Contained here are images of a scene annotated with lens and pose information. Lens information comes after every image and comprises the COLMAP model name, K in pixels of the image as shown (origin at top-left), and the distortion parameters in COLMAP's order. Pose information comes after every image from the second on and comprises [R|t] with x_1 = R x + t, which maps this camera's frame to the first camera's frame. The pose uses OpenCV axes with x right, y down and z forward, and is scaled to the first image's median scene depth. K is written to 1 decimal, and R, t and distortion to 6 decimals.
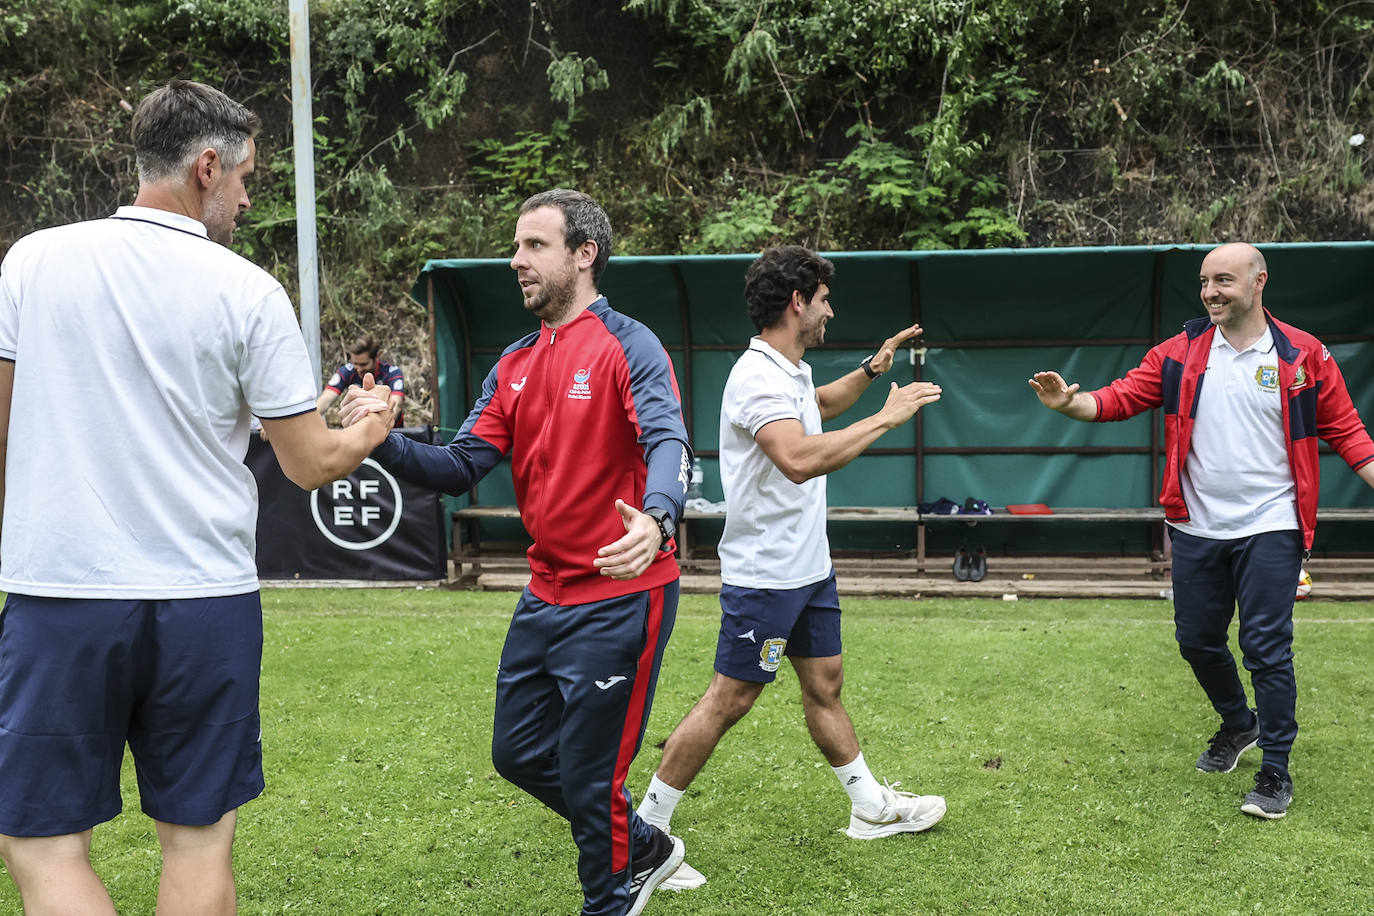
lens RADIAL K [[1451.5, 0, 681.7], [0, 1451.5, 466.5], [0, 0, 1]] dist [-0.017068, 0.000000]
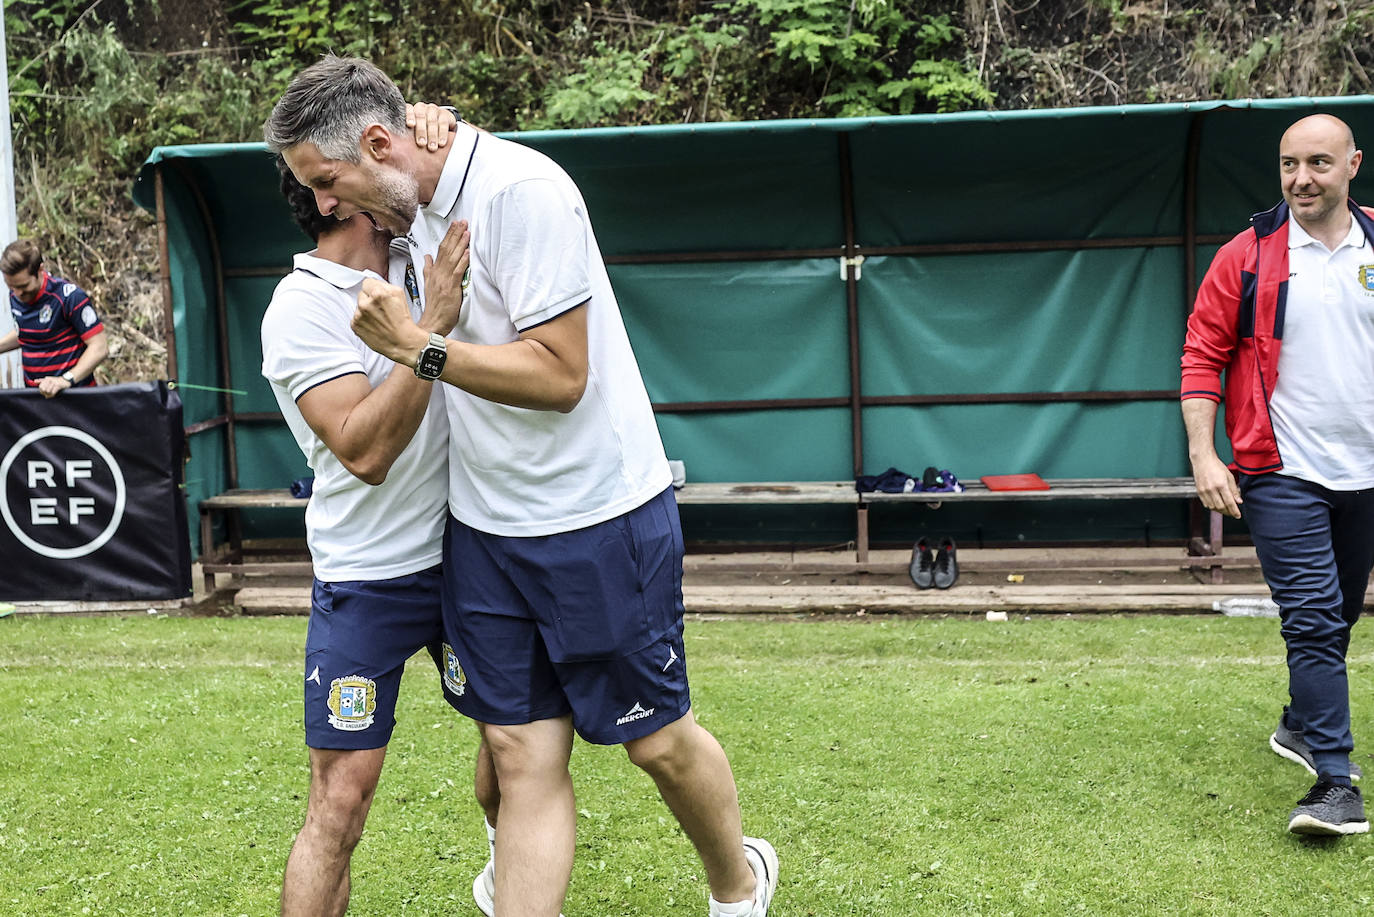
lens RADIAL K [[1750.2, 0, 528.8], [0, 1750.2, 388.5], [0, 0, 1]] dist [-0.027811, 0.000000]
pose [[0.999760, -0.020866, -0.006620, 0.008650], [0.020824, 0.999762, -0.006448, -0.012946], [0.006753, 0.006309, 0.999957, 0.125635]]
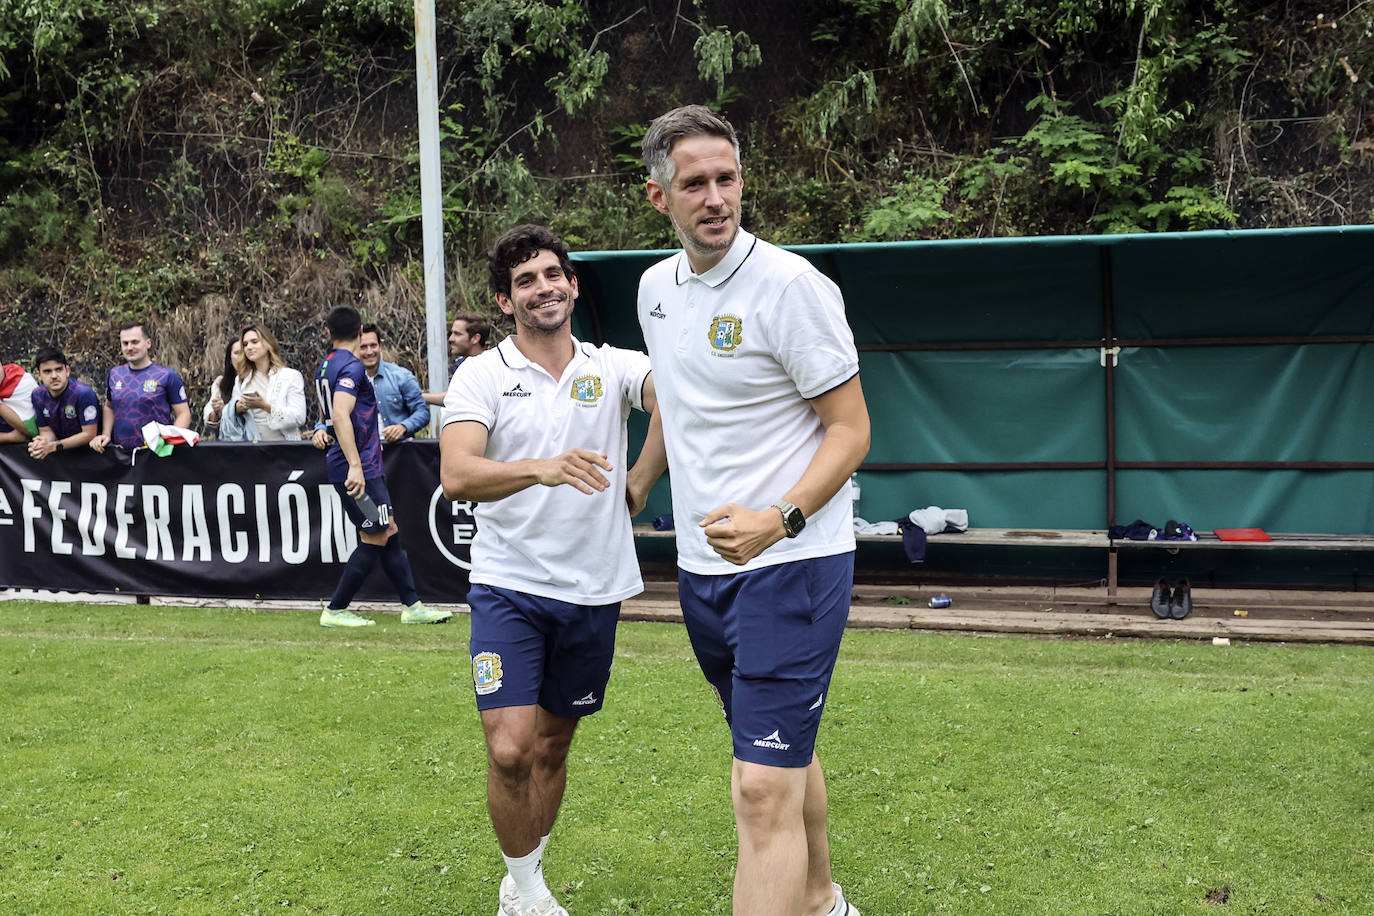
lens RADIAL K [[1450.4, 0, 678.0], [0, 1450.4, 465.4], [0, 0, 1]] dist [-0.018448, 0.000000]
pose [[0.992476, 0.004297, -0.122366, 0.010802], [-0.004233, 0.999991, 0.000782, -0.008907], [0.122369, -0.000258, 0.992485, 0.092081]]
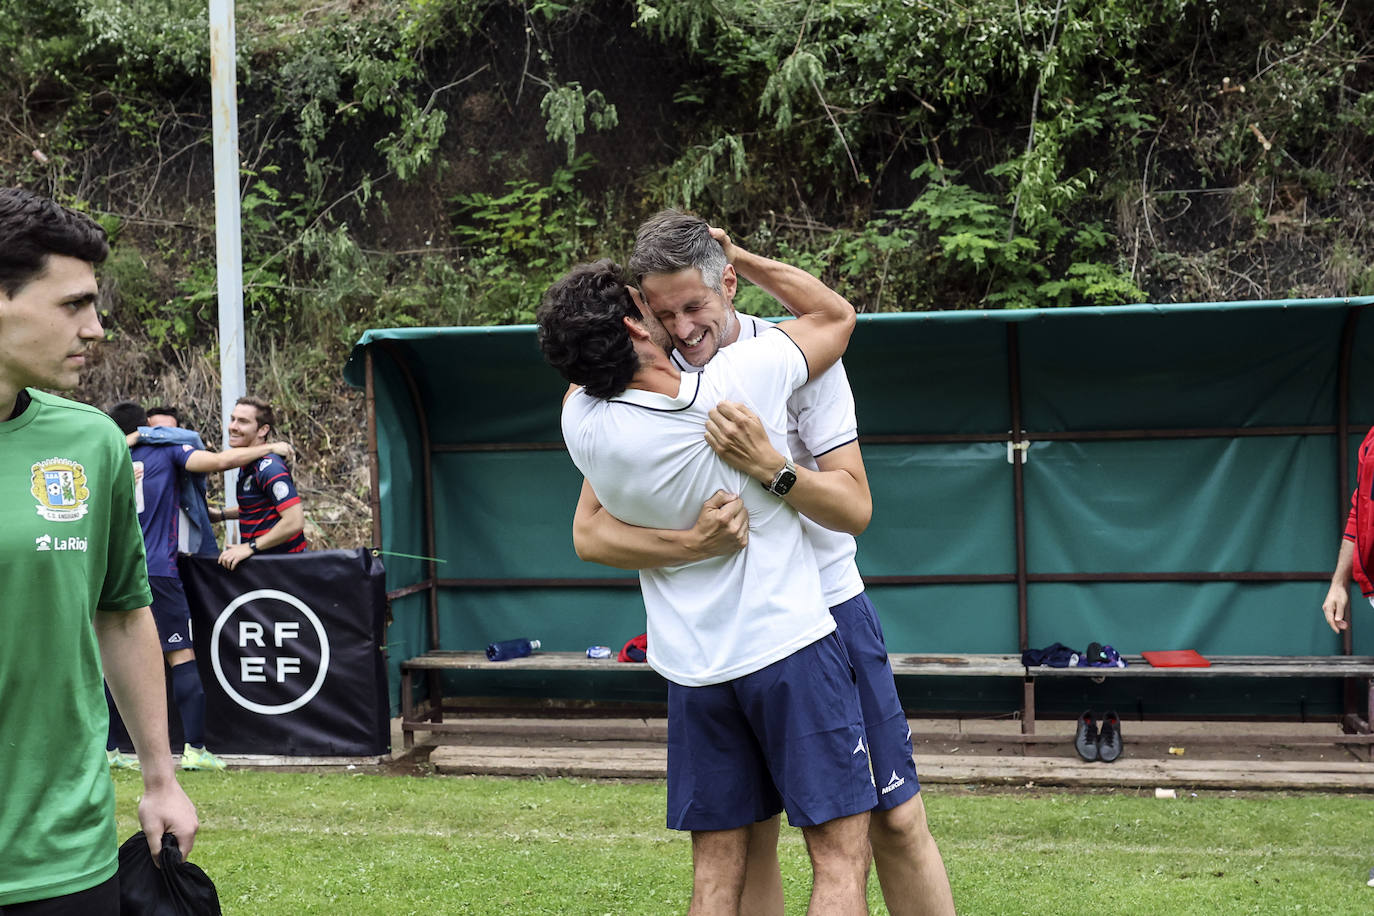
lens RADIAL K [[1450.4, 0, 689.6], [0, 1450.4, 458.2], [0, 0, 1]] dist [-0.018448, 0.000000]
pose [[0.999622, -0.006736, -0.026673, 0.011292], [0.004886, 0.997618, -0.068808, -0.018809], [0.027073, 0.068651, 0.997273, 0.212020]]
